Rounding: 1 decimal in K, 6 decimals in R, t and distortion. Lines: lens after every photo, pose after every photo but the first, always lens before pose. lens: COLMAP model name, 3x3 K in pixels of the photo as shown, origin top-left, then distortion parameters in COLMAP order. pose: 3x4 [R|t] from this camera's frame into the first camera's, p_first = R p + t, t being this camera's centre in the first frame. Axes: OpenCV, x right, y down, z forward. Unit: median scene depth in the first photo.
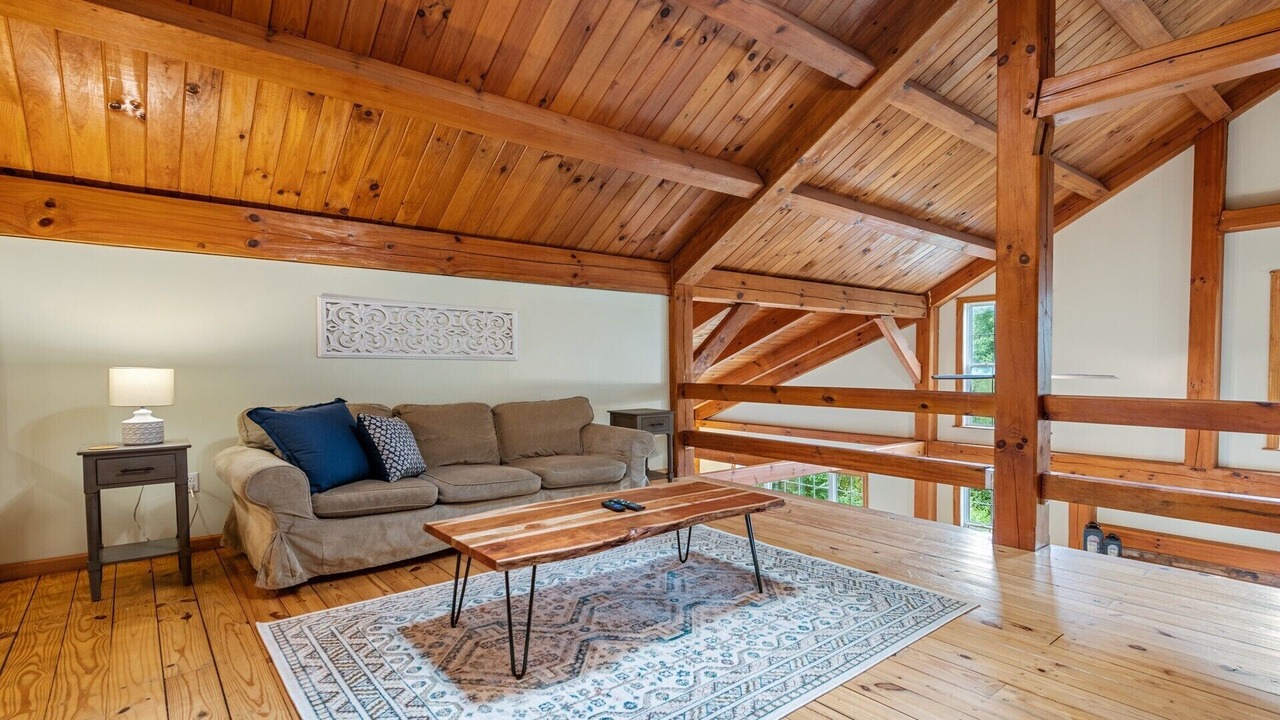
lens RADIAL K [[516.0, 0, 640.0], [0, 516.0, 360.0], [0, 0, 1]] dist [-0.000862, -0.000594]
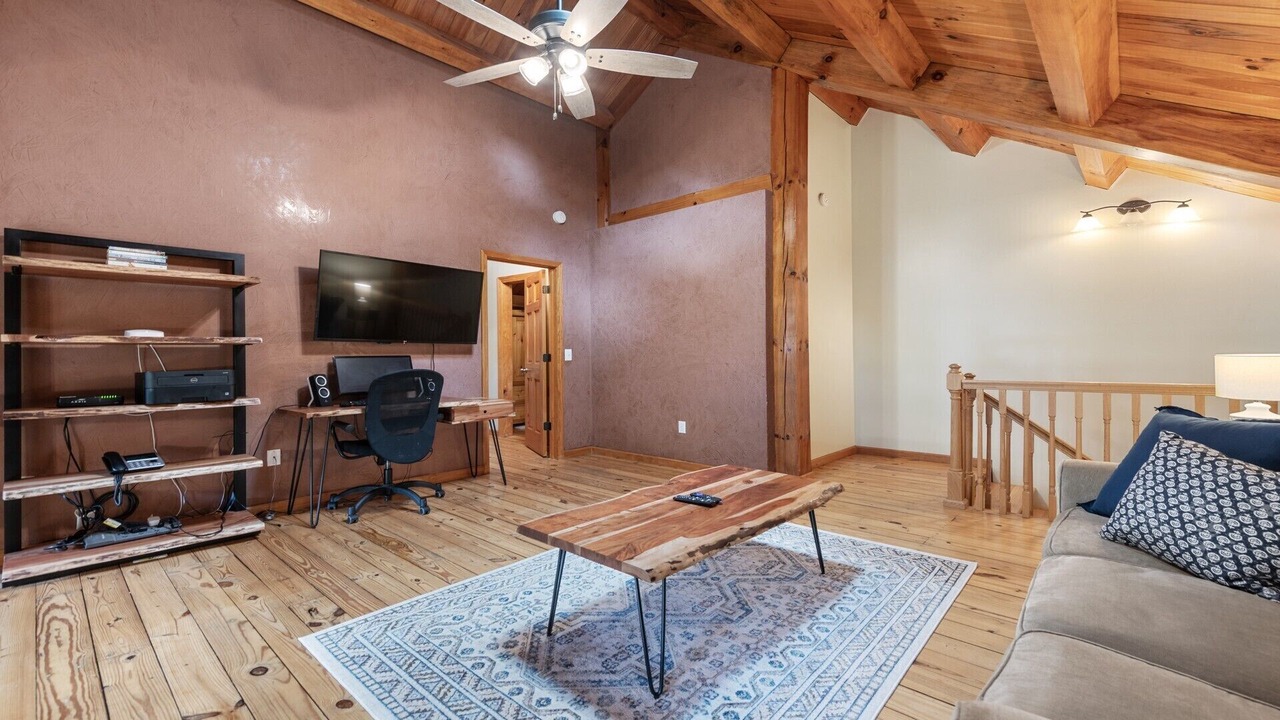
lens RADIAL K [[516.0, 0, 640.0], [0, 516.0, 360.0], [0, 0, 1]] dist [-0.000862, -0.000594]
pose [[-0.980793, 0.012298, -0.194662, 0.260266], [0.010441, 0.999890, 0.010564, 0.005377], [0.194770, 0.008329, -0.980814, 1.925874]]
